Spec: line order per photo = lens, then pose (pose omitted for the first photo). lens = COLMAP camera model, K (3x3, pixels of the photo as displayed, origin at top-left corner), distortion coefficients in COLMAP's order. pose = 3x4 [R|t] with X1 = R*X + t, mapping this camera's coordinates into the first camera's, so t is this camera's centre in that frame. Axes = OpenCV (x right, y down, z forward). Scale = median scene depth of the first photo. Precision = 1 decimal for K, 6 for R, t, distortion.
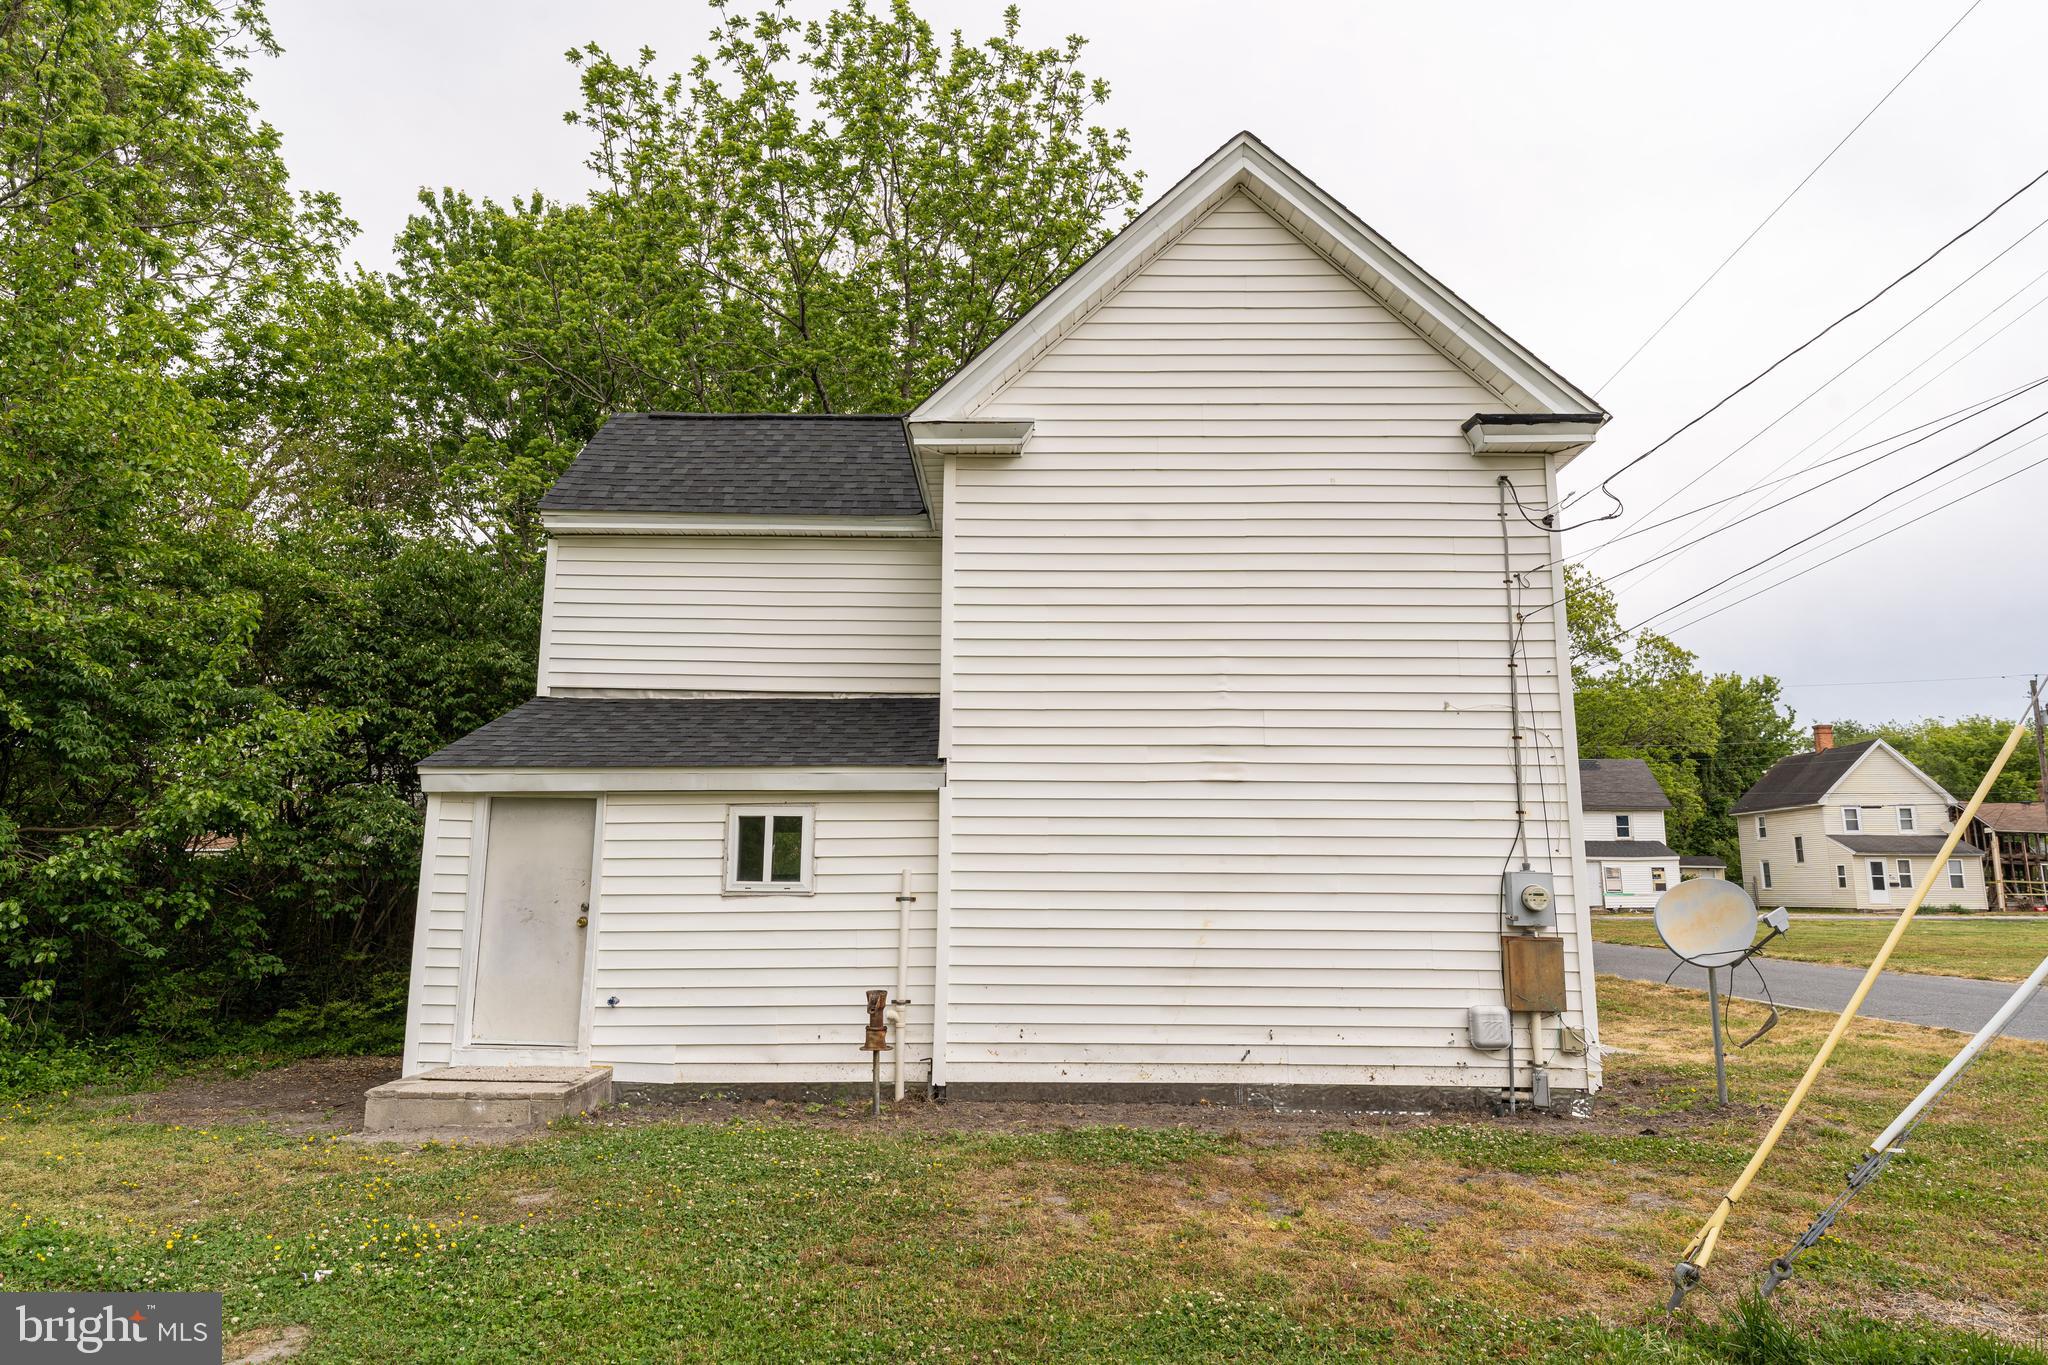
lens RADIAL K [[1192.5, 0, 1017.7], [0, 1192.5, 684.1], [0, 0, 1]] dist [0.009315, -0.000491]
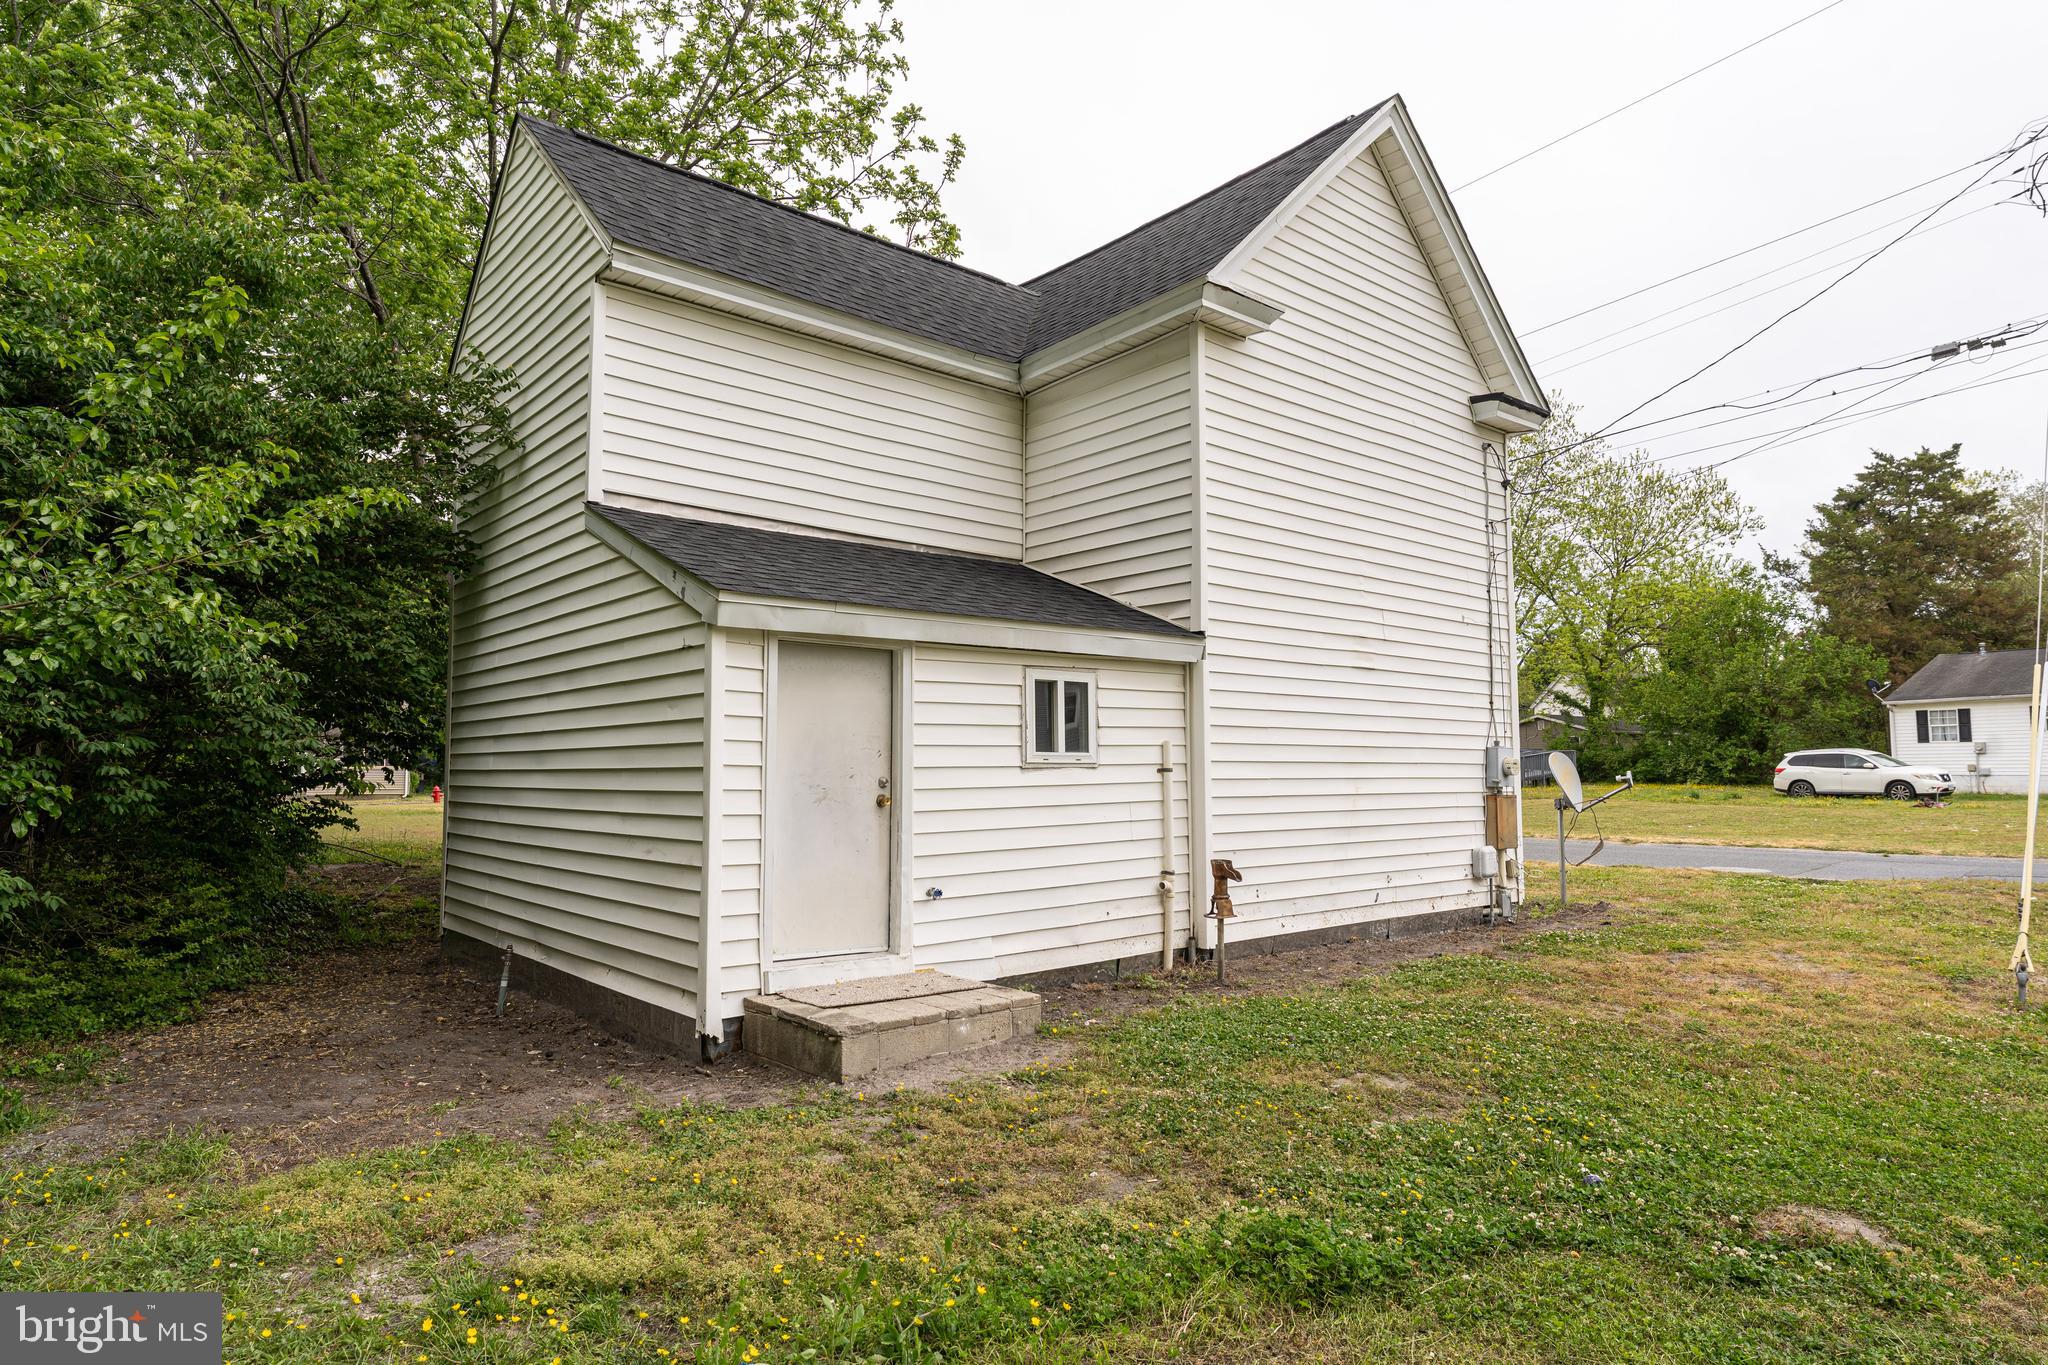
lens RADIAL K [[1192.5, 0, 1021.1], [0, 1192.5, 679.9], [0, 0, 1]] dist [0.009315, -0.000491]
pose [[0.746673, 0.044462, 0.663703, -0.837439], [-0.106073, 0.992955, 0.052813, 0.066103], [-0.656679, -0.109835, 0.746129, 0.349110]]
